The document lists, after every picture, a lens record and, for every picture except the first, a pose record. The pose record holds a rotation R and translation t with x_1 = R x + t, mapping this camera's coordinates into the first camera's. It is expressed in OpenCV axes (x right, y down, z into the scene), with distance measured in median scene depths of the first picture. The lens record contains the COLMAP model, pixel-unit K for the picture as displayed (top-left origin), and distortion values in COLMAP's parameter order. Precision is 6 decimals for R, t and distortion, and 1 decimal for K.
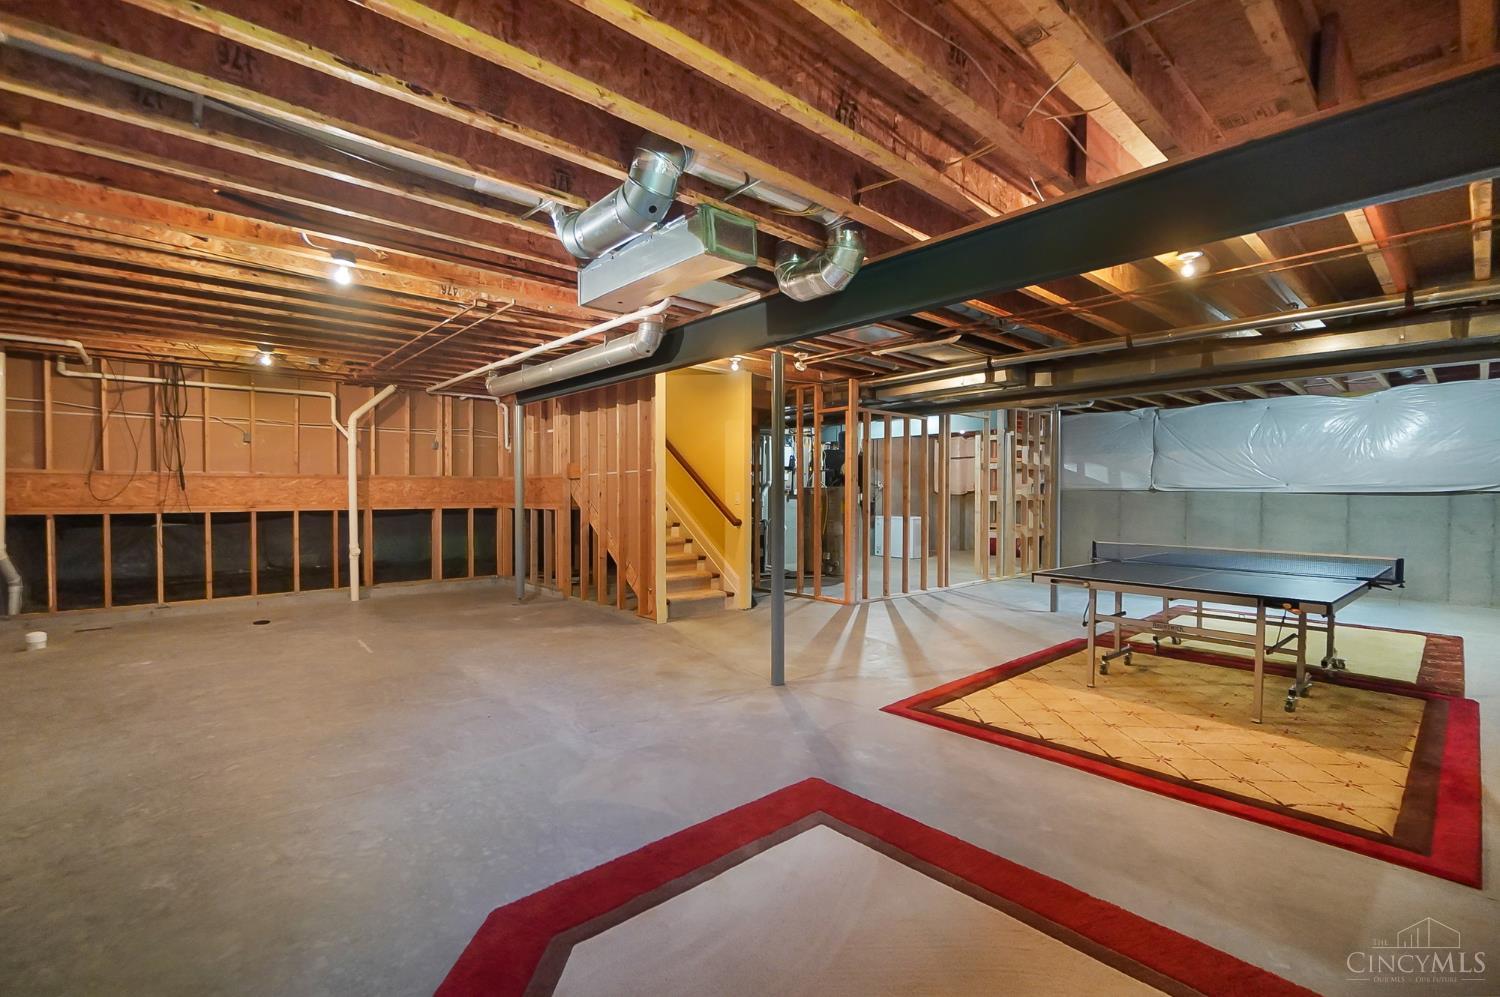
lens RADIAL K [[658.8, 0, 735.2], [0, 658.8, 502.7], [0, 0, 1]] dist [-0.002053, -0.001209]
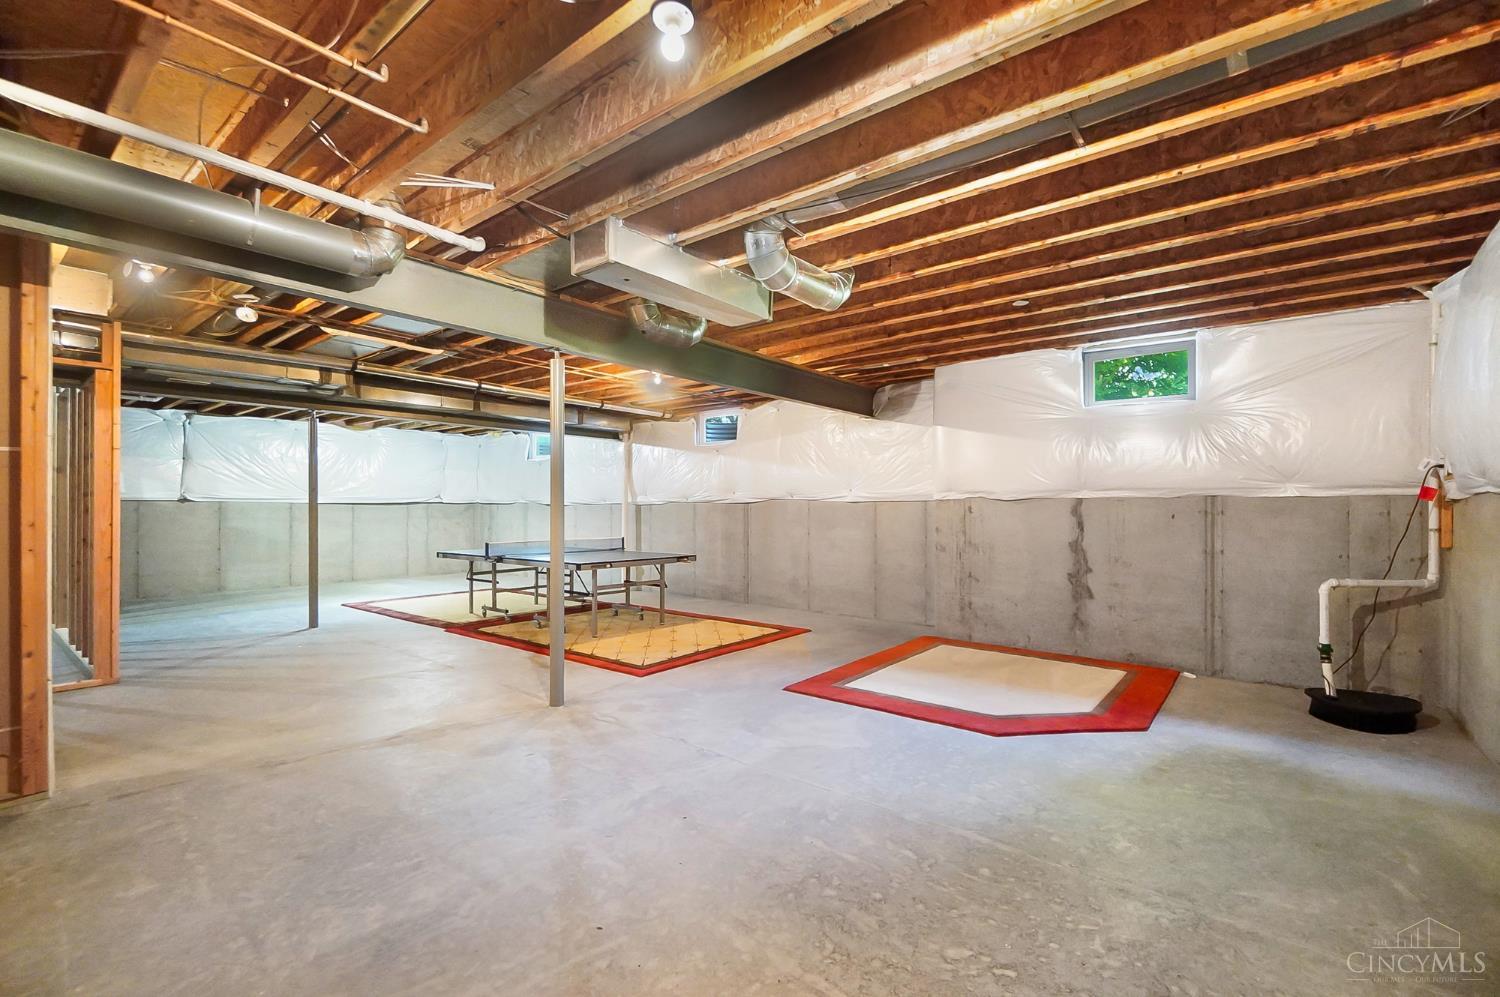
lens RADIAL K [[658.8, 0, 737.0], [0, 658.8, 499.4], [0, 0, 1]] dist [-0.002053, -0.001209]
pose [[-0.153311, 0.004125, 0.988169, -0.989924], [0.014573, 0.999892, -0.001913, -0.017063], [-0.988071, 0.014107, -0.153355, 0.951620]]
